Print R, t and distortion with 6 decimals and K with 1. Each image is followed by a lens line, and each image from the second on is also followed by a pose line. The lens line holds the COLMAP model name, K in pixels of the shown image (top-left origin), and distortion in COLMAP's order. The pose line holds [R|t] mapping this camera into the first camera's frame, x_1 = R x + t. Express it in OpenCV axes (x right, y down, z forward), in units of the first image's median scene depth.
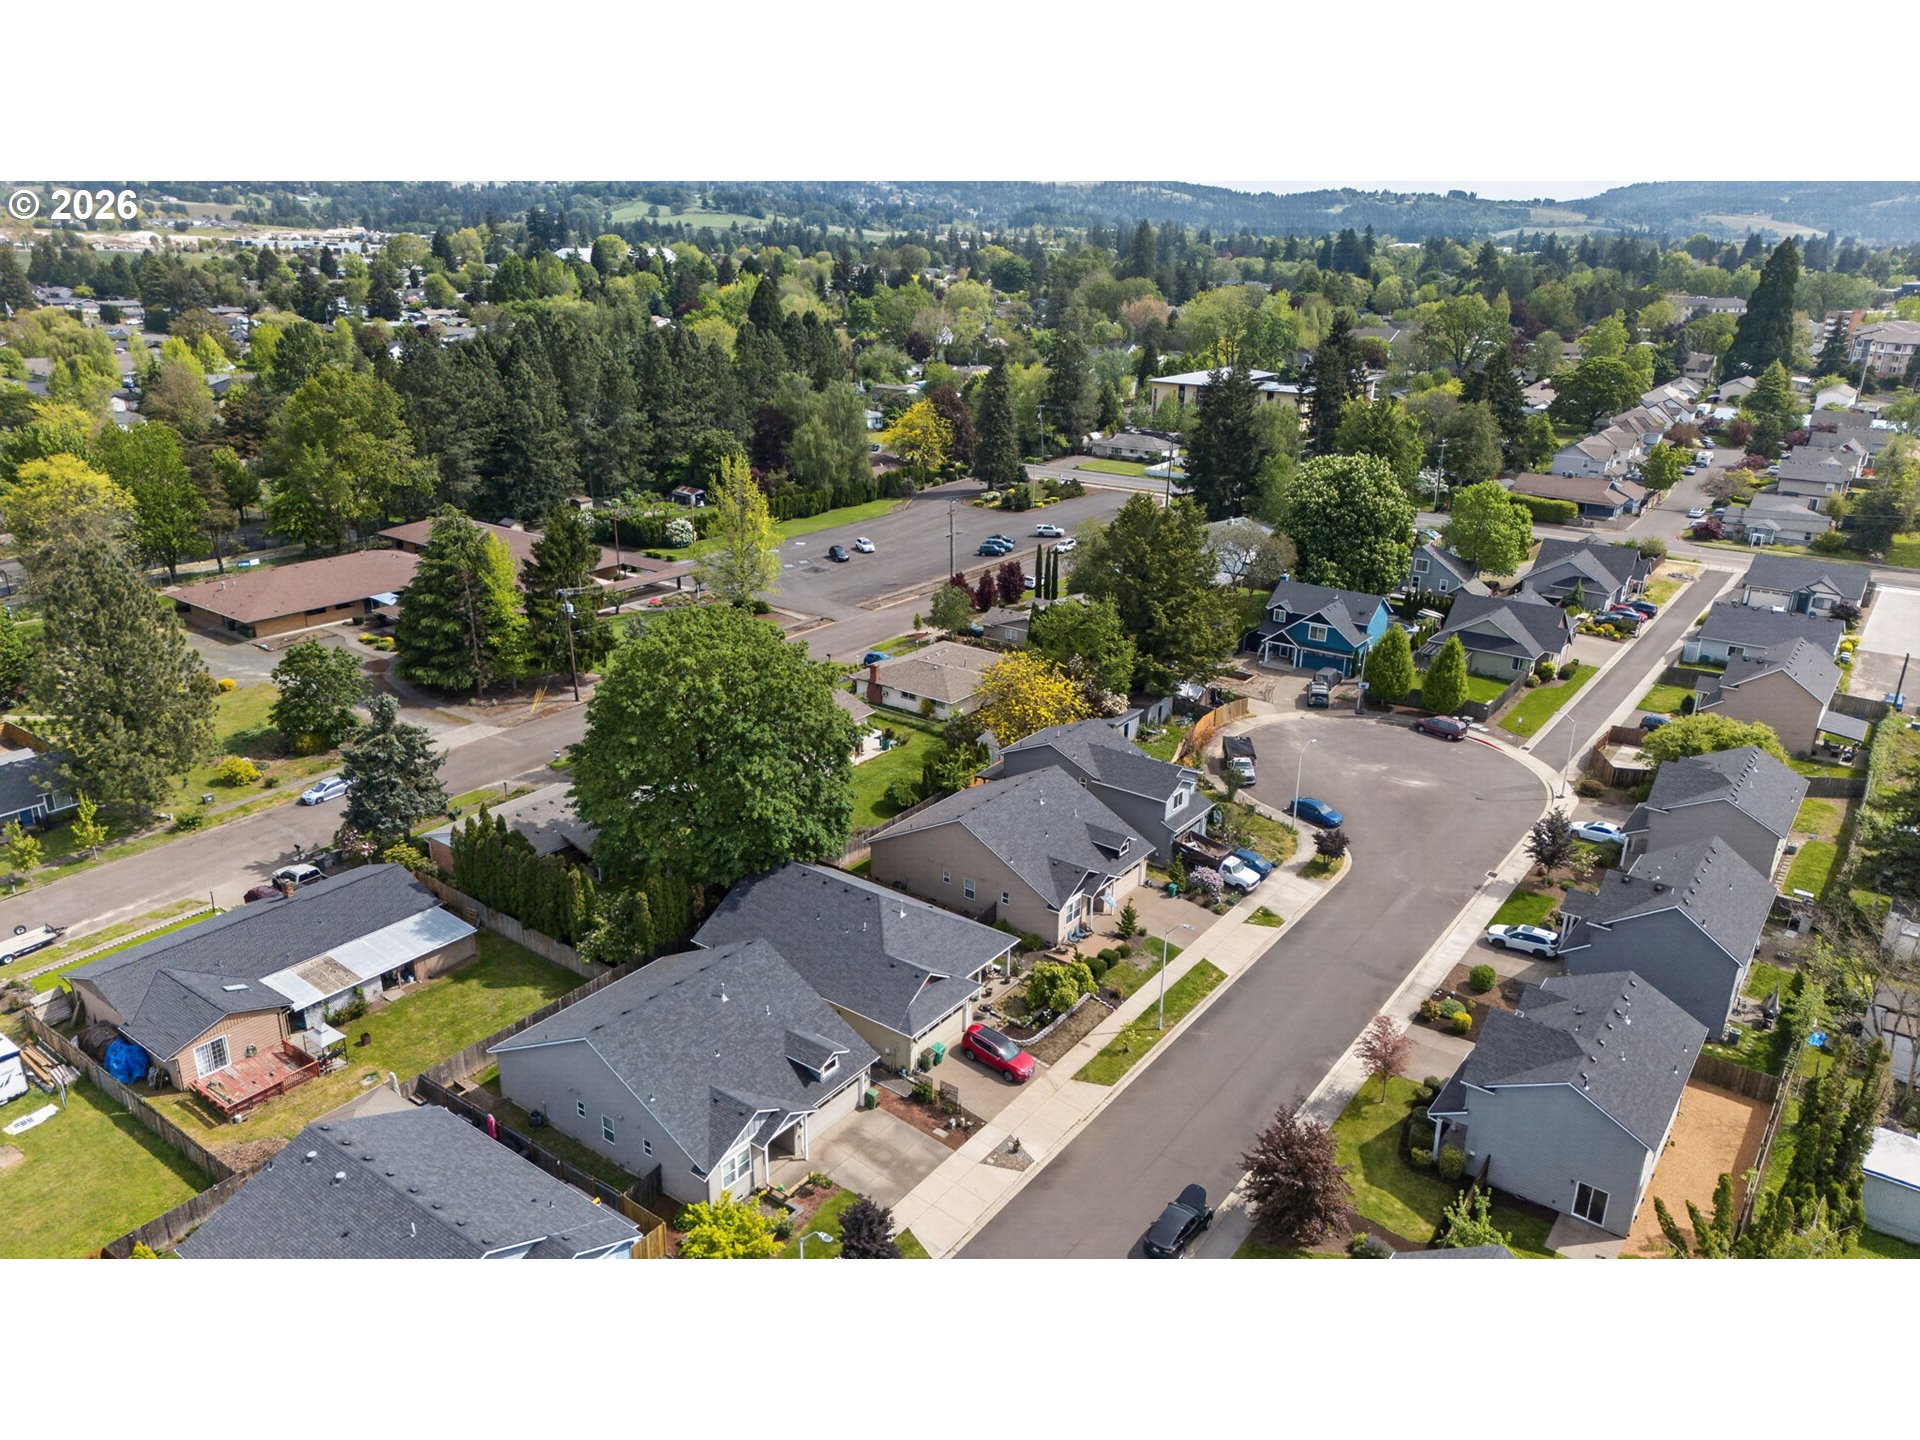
lens RADIAL K [[1377.0, 0, 960.0], [0, 1377.0, 720.0], [0, 0, 1]] dist [0.036574, 0.000091]
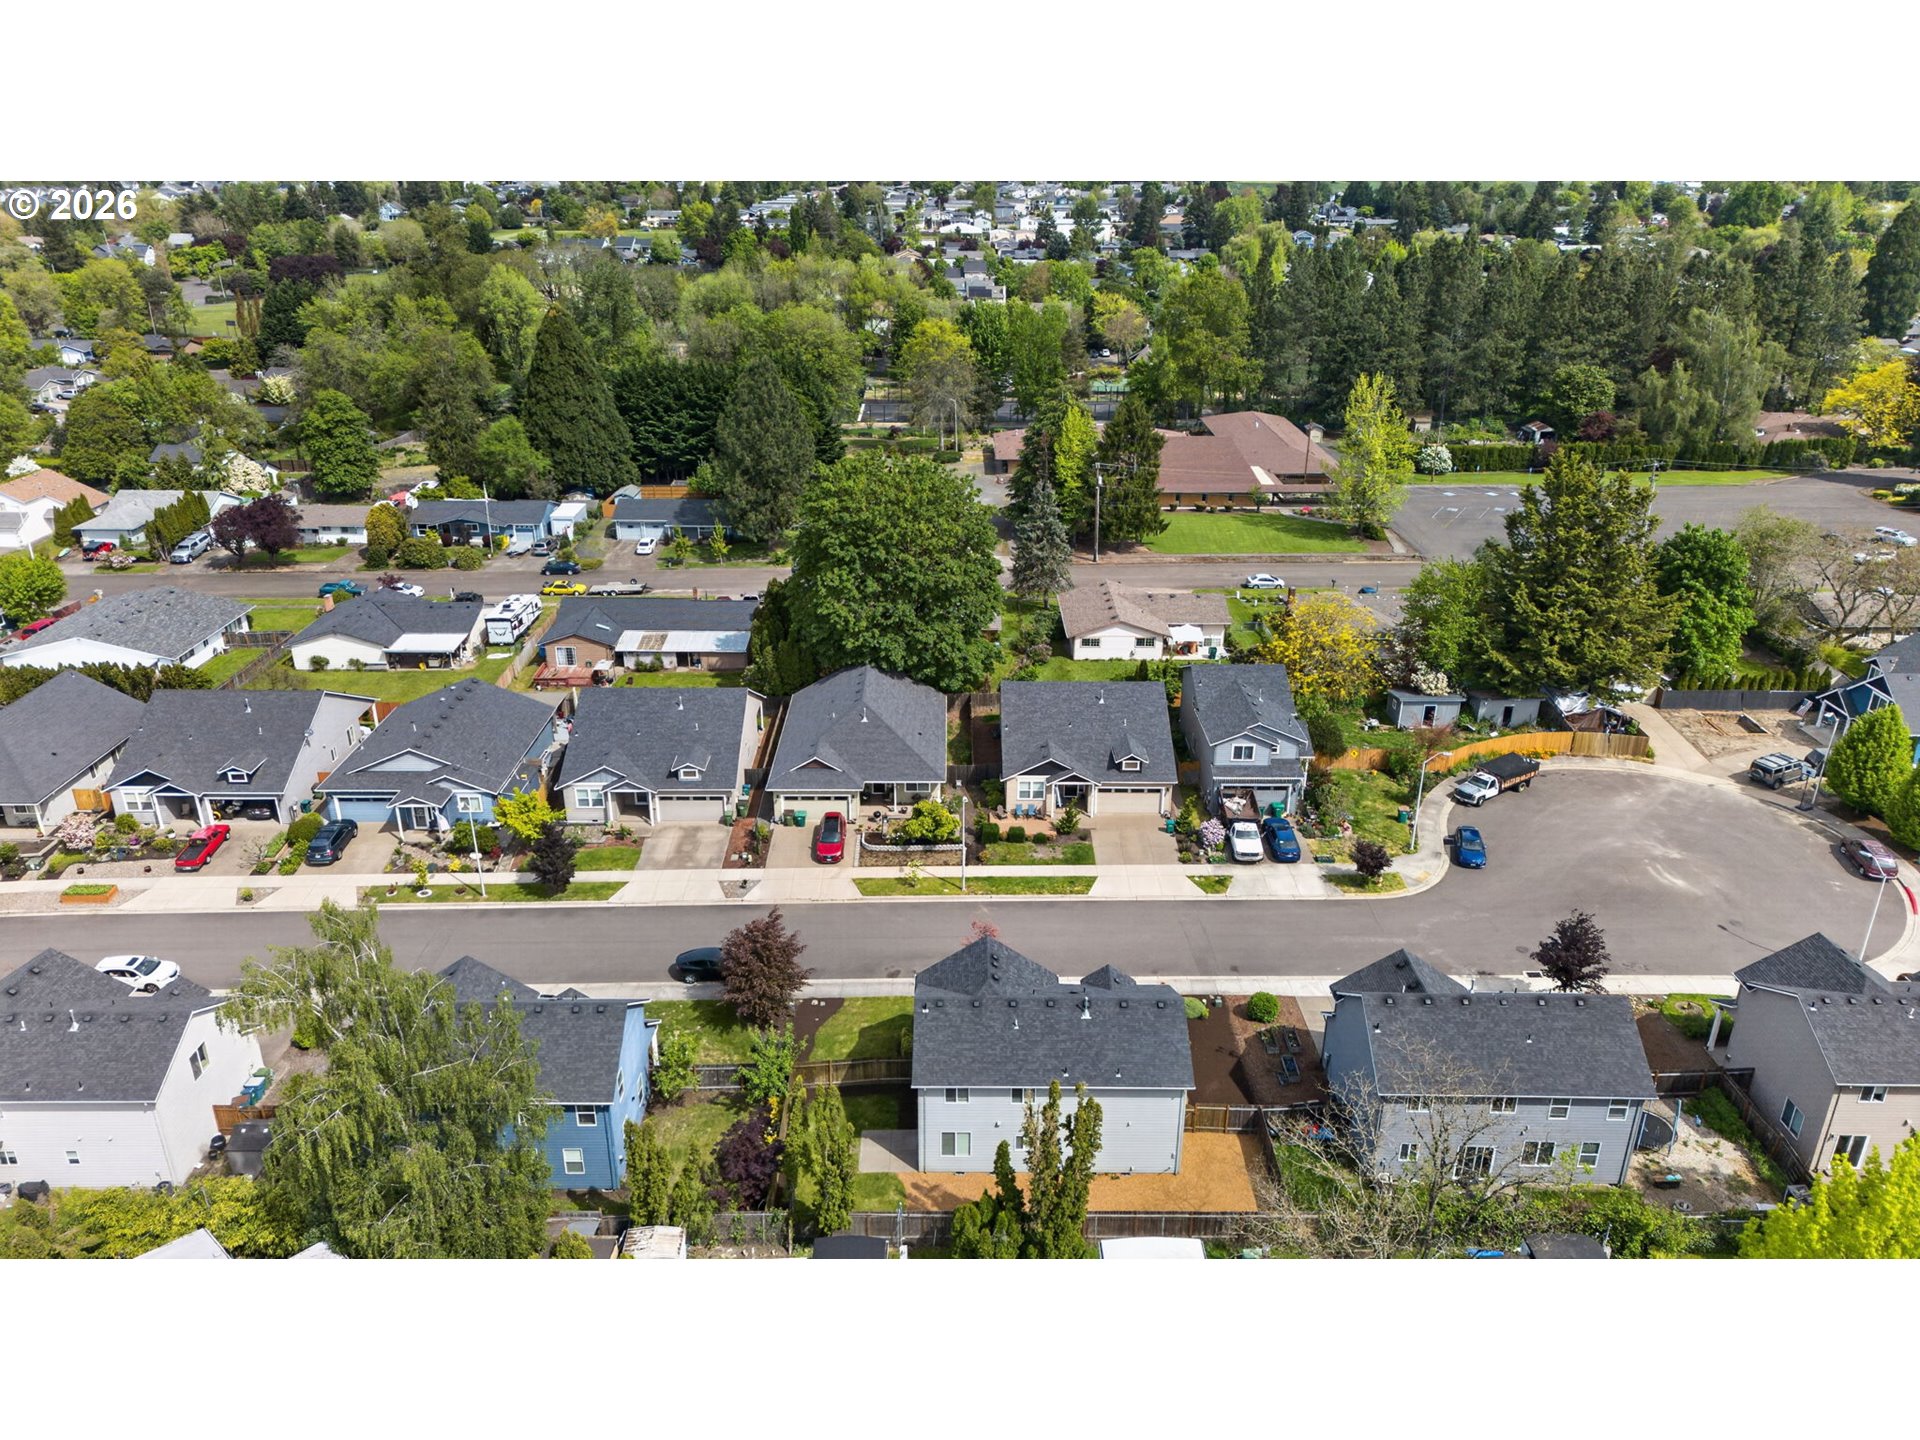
lens RADIAL K [[1377.0, 0, 960.0], [0, 1377.0, 720.0], [0, 0, 1]] dist [0.036574, 0.000091]
pose [[0.579945, 0.304253, -0.755708, 0.783069], [-0.267485, 0.947328, 0.176128, -0.081249], [0.769491, 0.099996, 0.630781, 0.249865]]
